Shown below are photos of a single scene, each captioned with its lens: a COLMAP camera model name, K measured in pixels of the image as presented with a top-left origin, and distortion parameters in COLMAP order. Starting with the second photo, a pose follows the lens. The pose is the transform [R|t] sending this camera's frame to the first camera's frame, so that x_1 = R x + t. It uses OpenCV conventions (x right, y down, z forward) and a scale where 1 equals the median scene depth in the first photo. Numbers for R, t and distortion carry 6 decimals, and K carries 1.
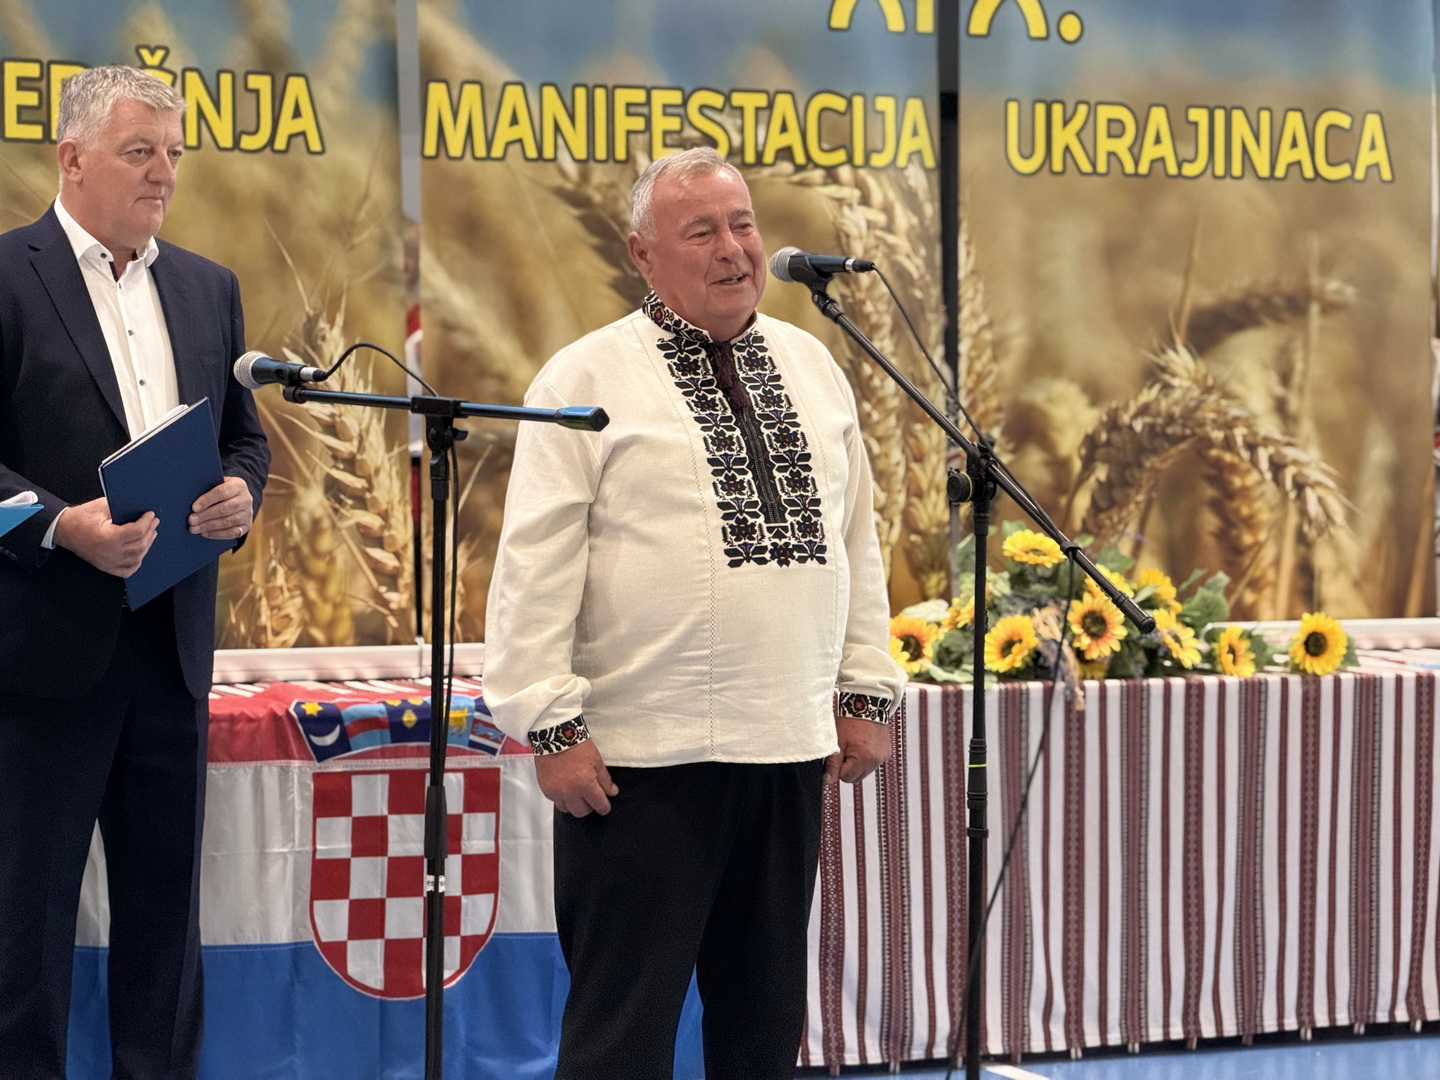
lens RADIAL K [[4529.5, 0, 728.8], [0, 4529.5, 531.1], [0, 0, 1]] dist [0.244504, 0.000000]
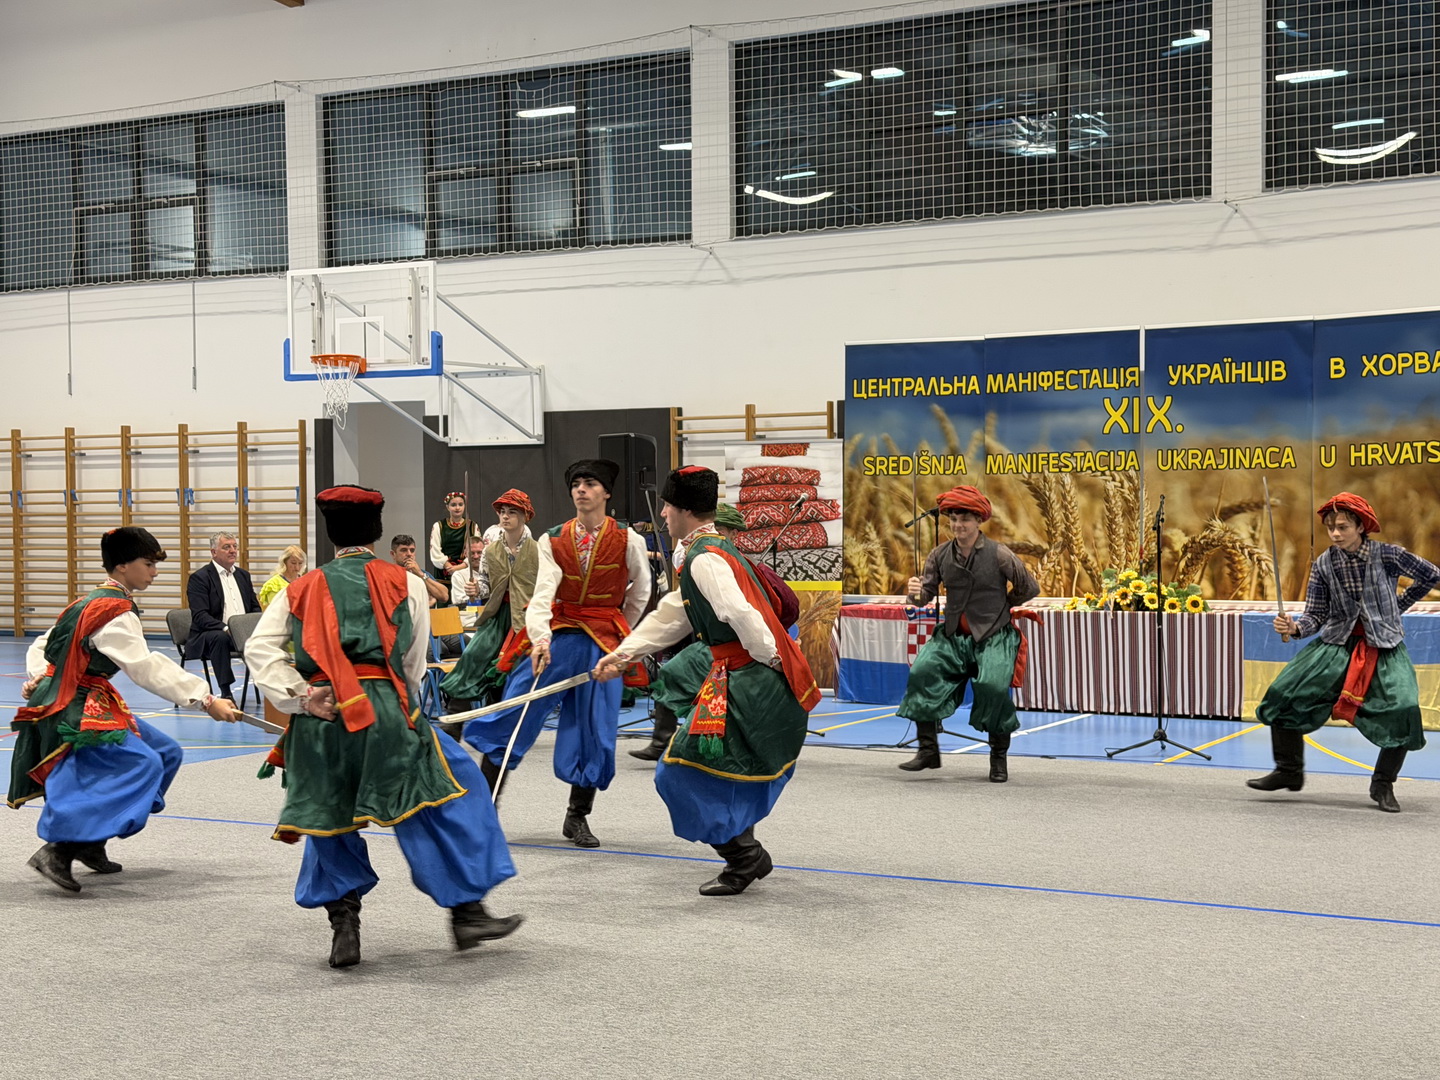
lens RADIAL K [[1991.6, 0, 700.8], [0, 1991.6, 547.8], [0, 0, 1]] dist [0.107711, 0.000000]
pose [[0.552690, -0.004316, -0.833376, 1.192411], [-0.028715, 0.999294, -0.024218, 0.030069], [0.832892, 0.037315, 0.552176, -0.159292]]
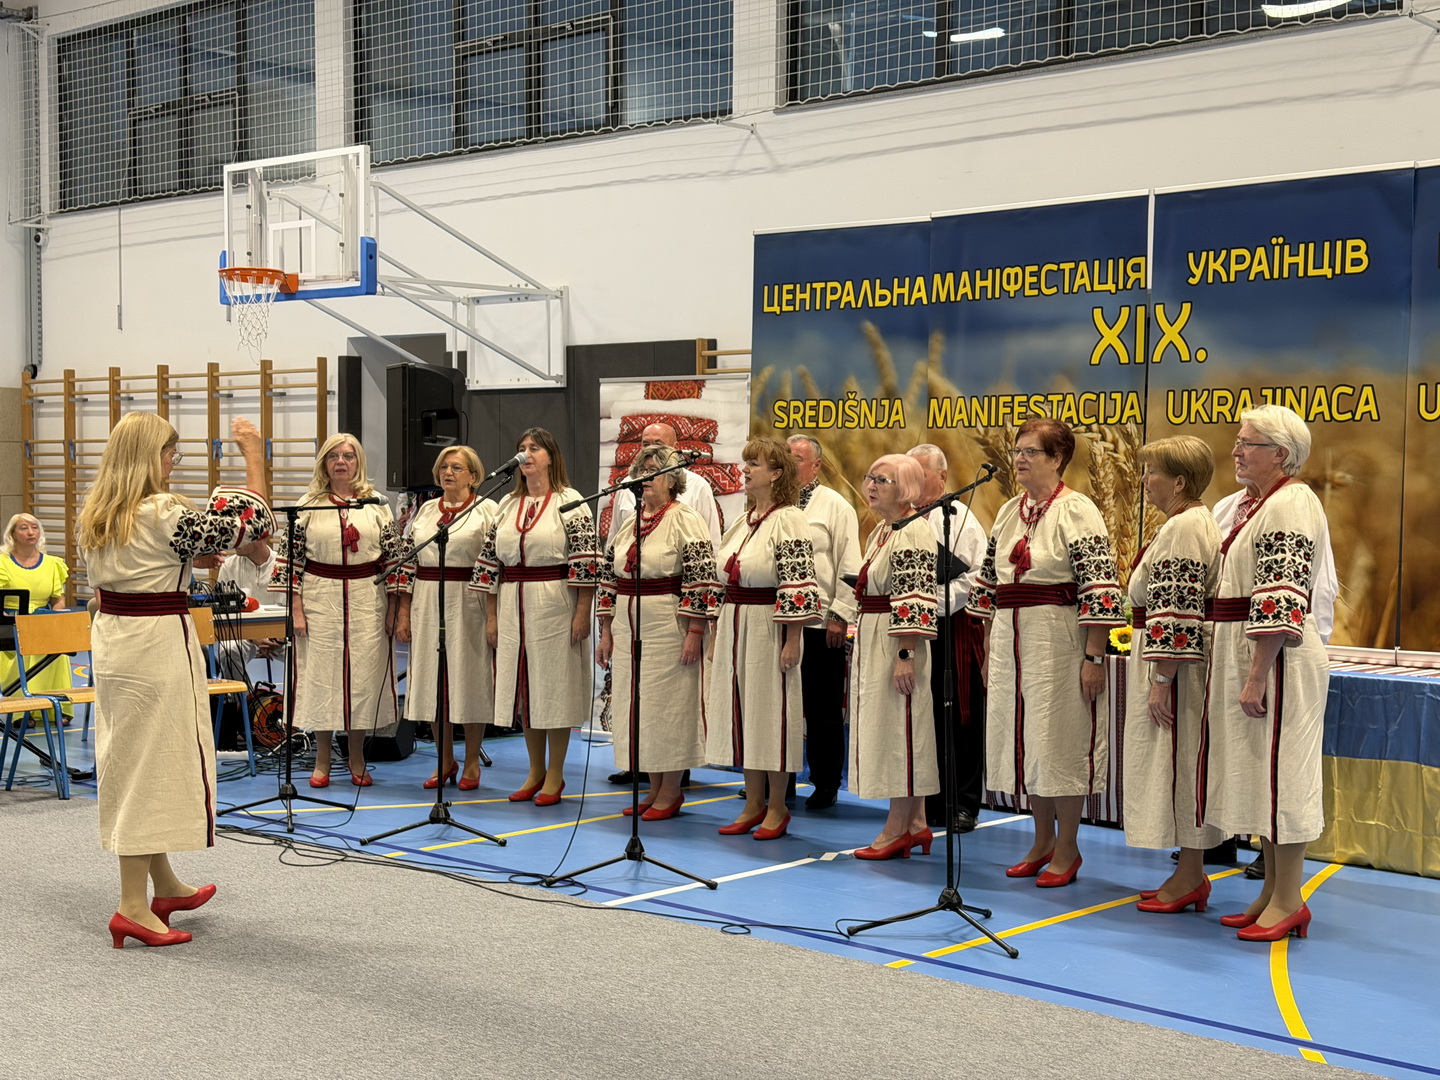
lens RADIAL K [[1991.6, 0, 719.4], [0, 1991.6, 542.2], [0, 0, 1]] dist [0.107711, 0.000000]
pose [[0.346272, 0.021383, -0.937891, 0.911254], [-0.052808, 0.998599, 0.003270, -0.014386], [0.936647, 0.048396, 0.346916, 0.479305]]
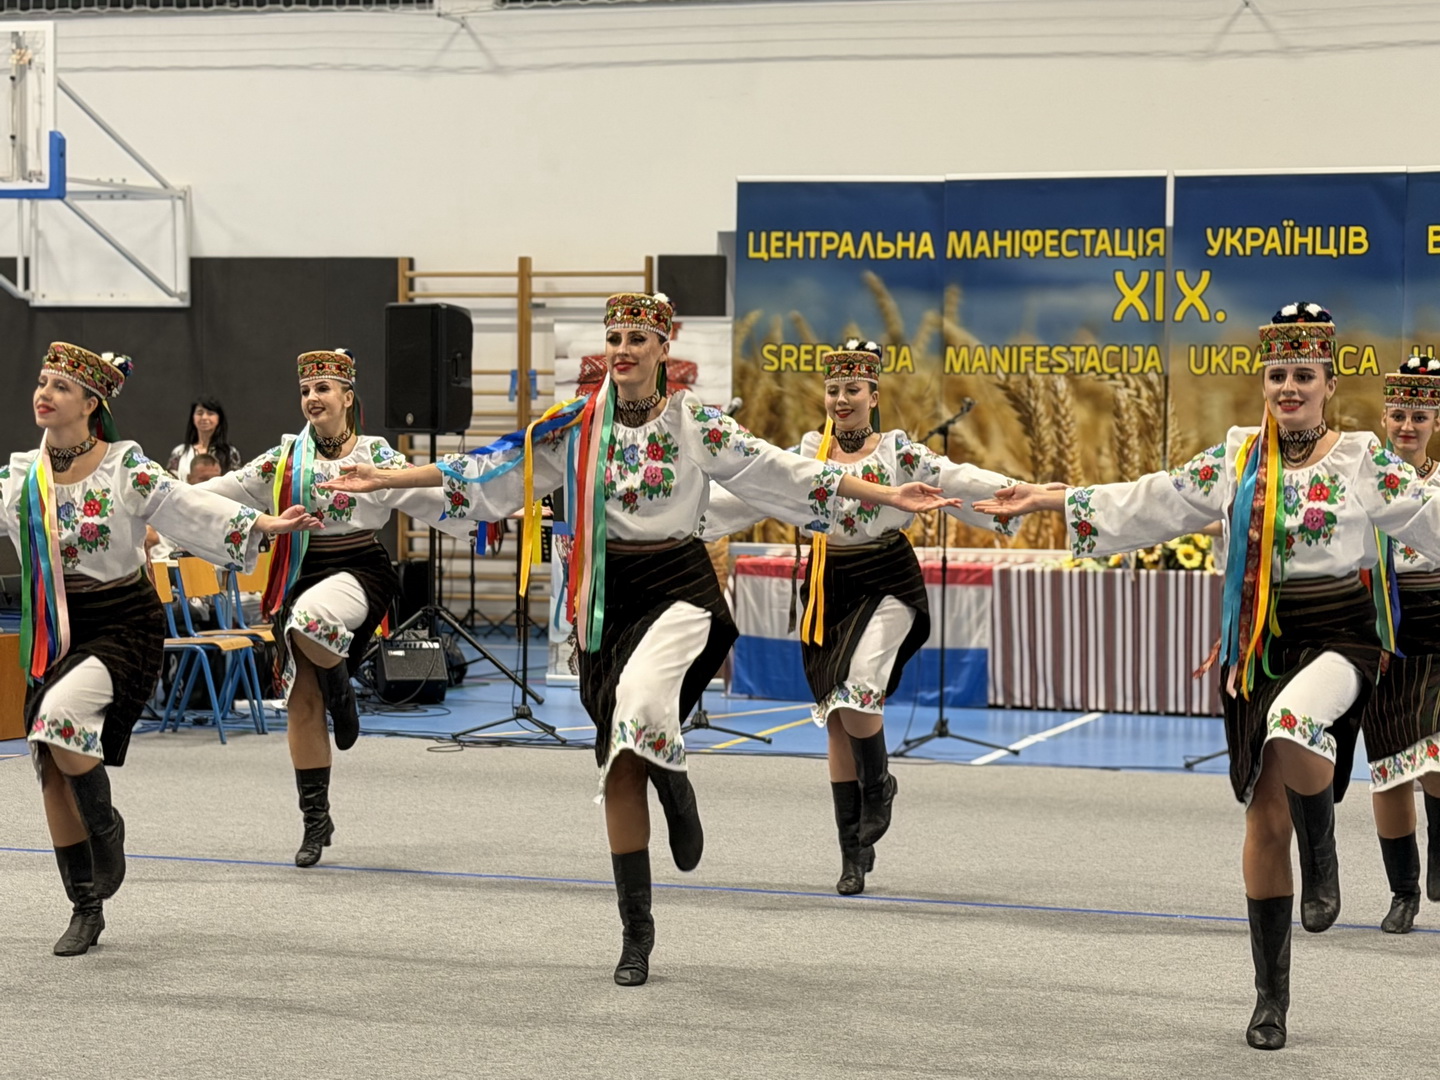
lens RADIAL K [[3221.0, 0, 724.6], [0, 3221.0, 543.2], [0, 0, 1]] dist [0.113679, 0.000000]
pose [[0.696084, 0.022436, -0.717609, 1.204075], [-0.038937, 0.999220, -0.006528, 0.037977], [0.716903, 0.032485, 0.696415, -0.447908]]
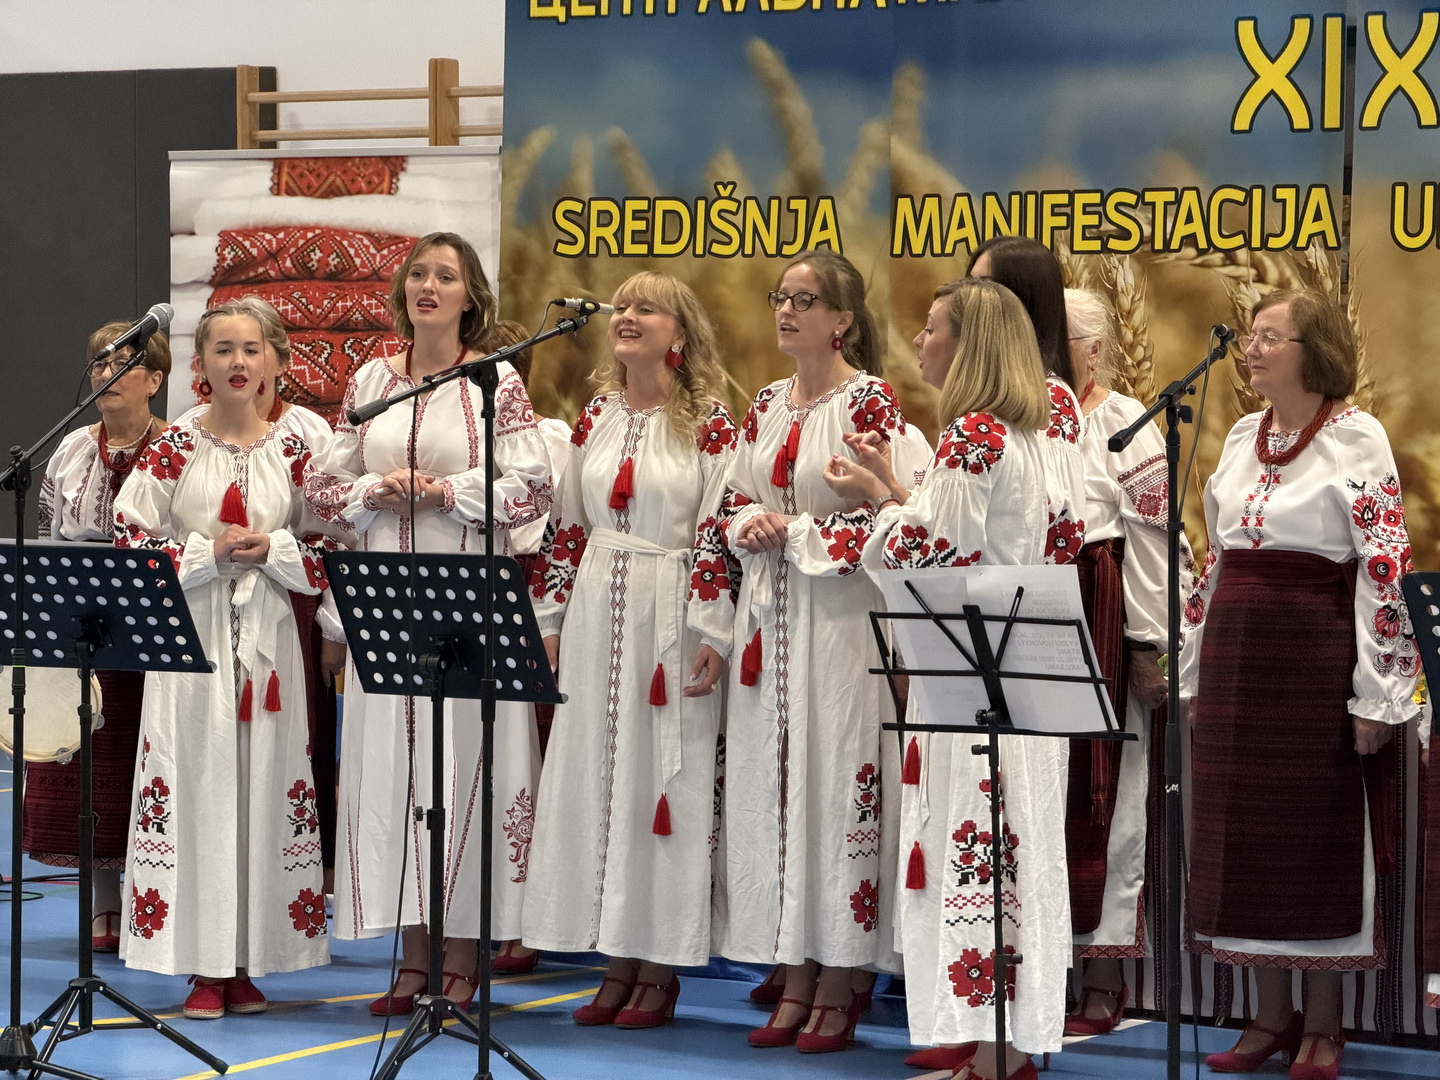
lens RADIAL K [[4279.8, 0, 708.1], [0, 4279.8, 541.1], [0, 0, 1]] dist [0.212711, 0.000000]
pose [[0.499219, 0.025684, -0.866095, 0.915637], [-0.045139, 0.998974, 0.003606, -0.003707], [0.865299, 0.037294, 0.499866, 0.337936]]
